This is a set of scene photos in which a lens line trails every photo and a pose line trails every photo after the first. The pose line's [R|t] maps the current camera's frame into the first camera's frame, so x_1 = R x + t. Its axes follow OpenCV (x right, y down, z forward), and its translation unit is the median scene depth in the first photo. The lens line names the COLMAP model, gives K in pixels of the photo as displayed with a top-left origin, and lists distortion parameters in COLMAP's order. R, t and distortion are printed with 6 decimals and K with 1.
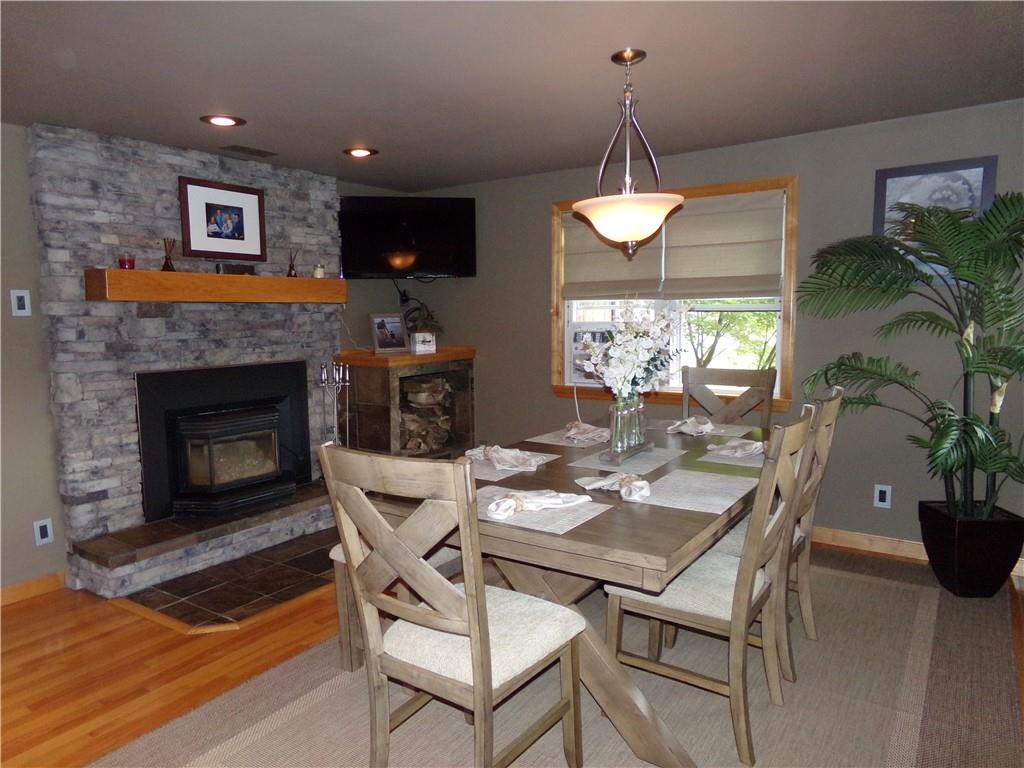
lens RADIAL K [[687.4, 0, 507.7], [0, 687.4, 385.4], [0, 0, 1]] dist [0.001179, 0.003567]
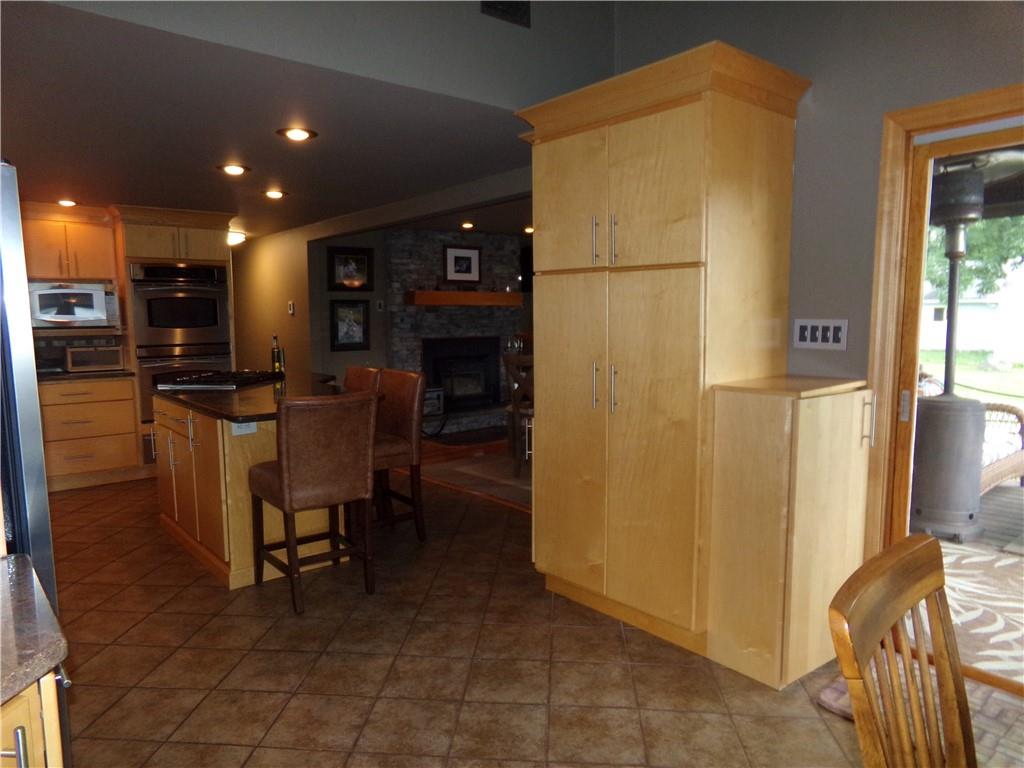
lens RADIAL K [[687.4, 0, 512.3], [0, 687.4, 385.2], [0, 0, 1]] dist [0.001179, 0.003567]
pose [[0.961494, 0.035080, -0.272579, 0.298345], [-0.034040, 0.999384, 0.008542, 0.094054], [0.272711, 0.001066, 0.962095, -0.926556]]
